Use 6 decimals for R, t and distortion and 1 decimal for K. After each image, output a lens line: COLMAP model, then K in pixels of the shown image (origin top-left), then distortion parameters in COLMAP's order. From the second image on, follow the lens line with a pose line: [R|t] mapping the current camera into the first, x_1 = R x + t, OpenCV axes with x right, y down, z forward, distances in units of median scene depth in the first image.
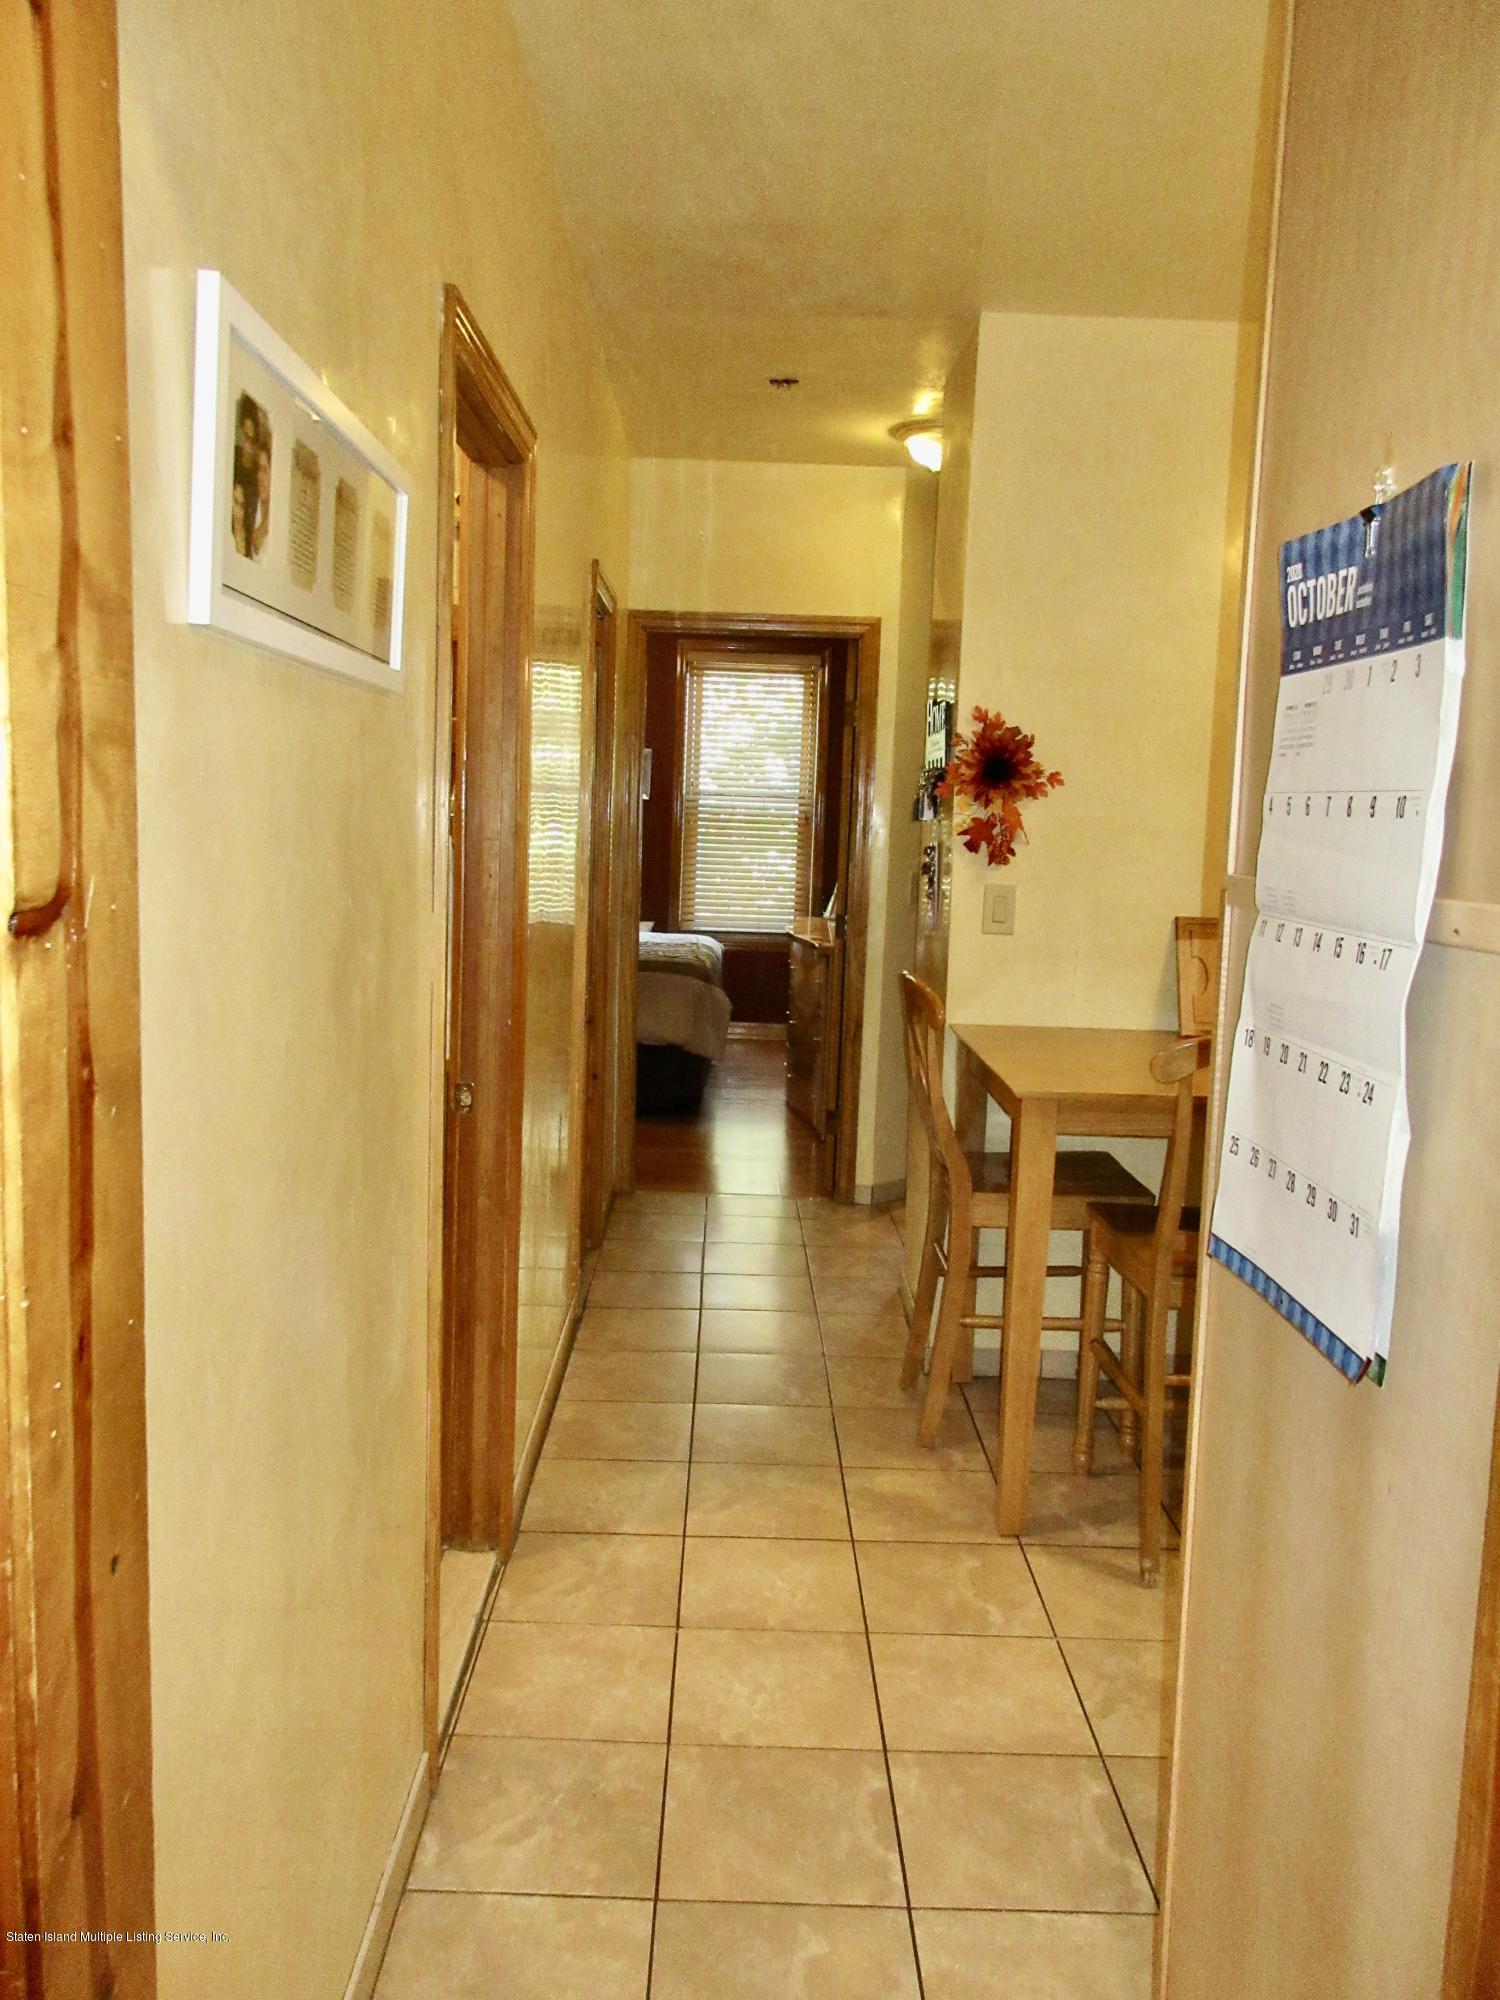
lens RADIAL K [[1487.3, 0, 750.4], [0, 1487.3, 993.4], [0, 0, 1]] dist [-0.000587, 0.005565]
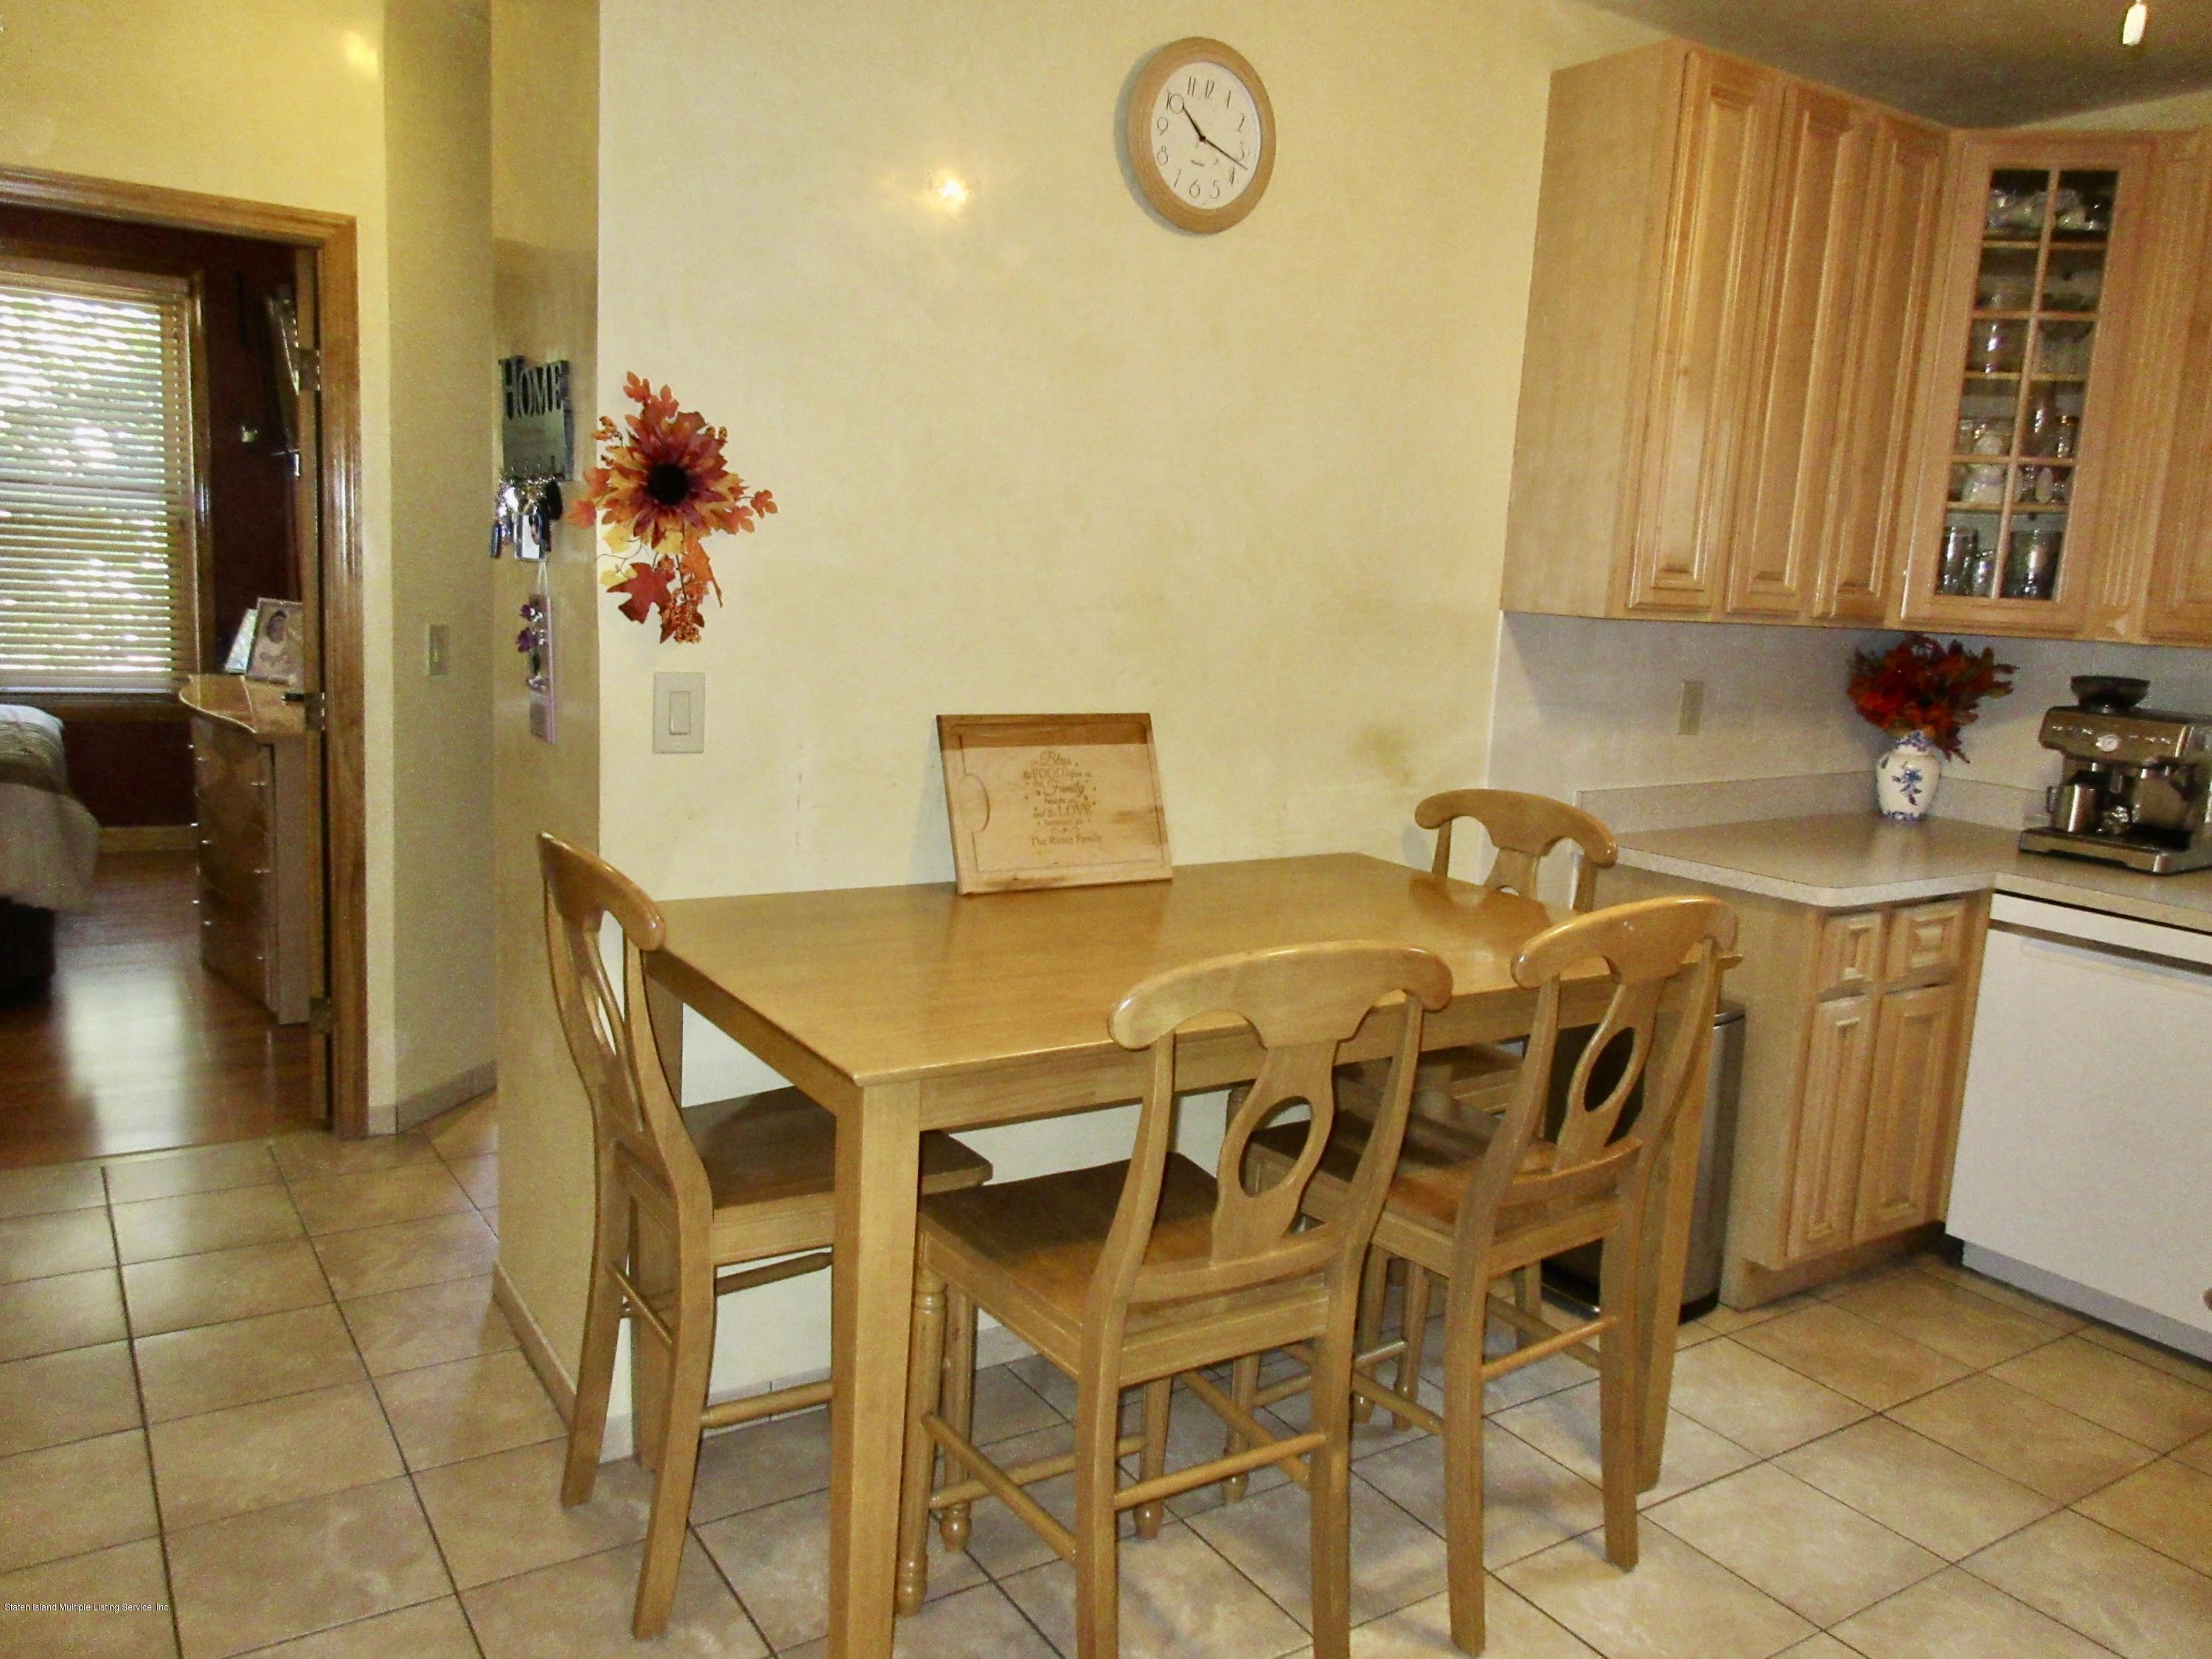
lens RADIAL K [[1644.9, 0, 1100.8], [0, 1644.9, 833.5], [0, 0, 1]] dist [-0.000587, 0.005565]
pose [[0.841114, -0.073153, 0.535887, -0.054777], [0.034884, 0.996085, 0.081221, -0.056673], [-0.539731, -0.049622, 0.840374, 0.336742]]
